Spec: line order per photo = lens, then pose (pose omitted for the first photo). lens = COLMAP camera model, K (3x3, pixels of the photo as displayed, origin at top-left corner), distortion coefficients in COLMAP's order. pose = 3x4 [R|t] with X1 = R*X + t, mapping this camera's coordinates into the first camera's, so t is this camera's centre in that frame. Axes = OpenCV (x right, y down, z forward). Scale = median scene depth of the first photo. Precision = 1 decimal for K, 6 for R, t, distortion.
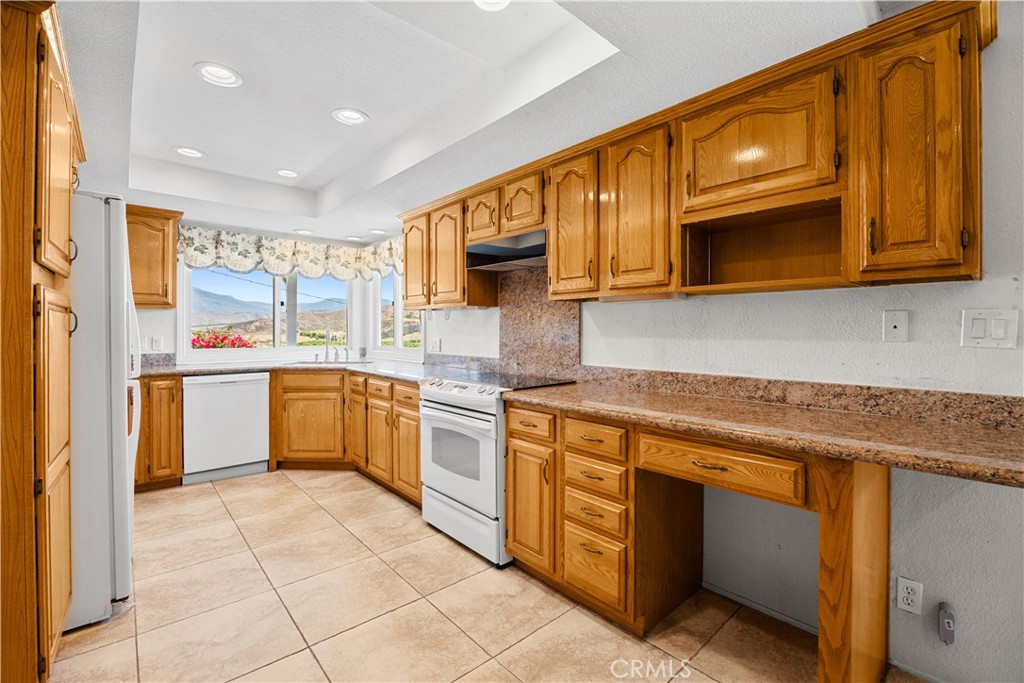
lens RADIAL K [[449.9, 0, 507.4], [0, 449.9, 329.7], [0, 0, 1]] dist [-0.017196, 0.000643]
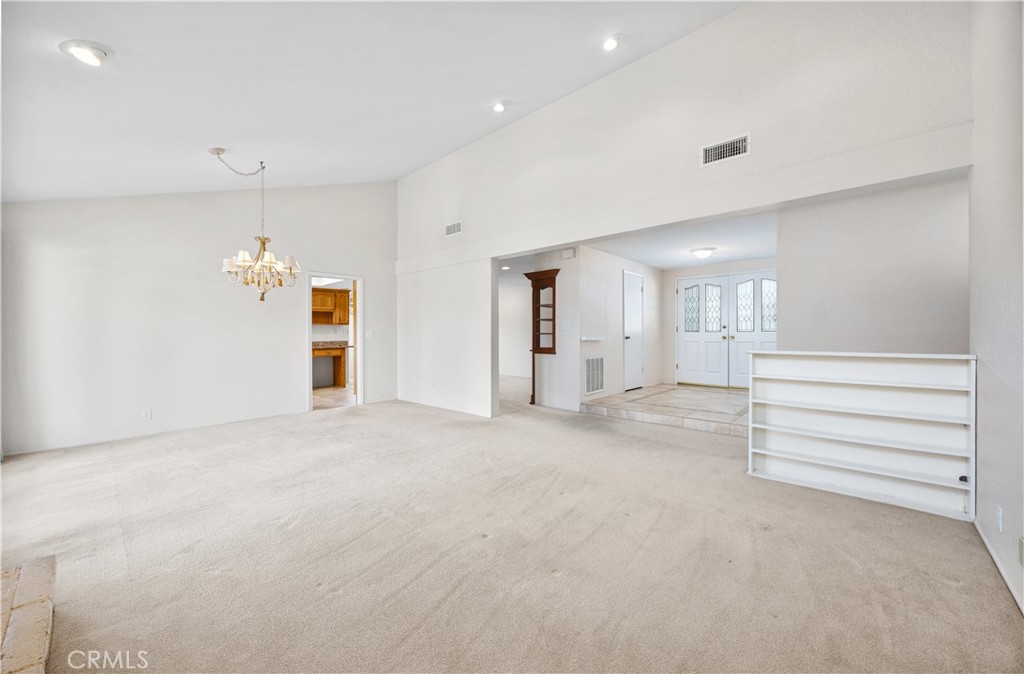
lens RADIAL K [[398.5, 0, 523.5], [0, 398.5, 327.6], [0, 0, 1]] dist [0.000128, 0.000065]
pose [[-0.118934, 0.015431, 0.992782, -3.844476], [0.004065, 0.999878, -0.015054, 0.025927], [-0.992894, 0.002245, -0.118982, -0.764060]]
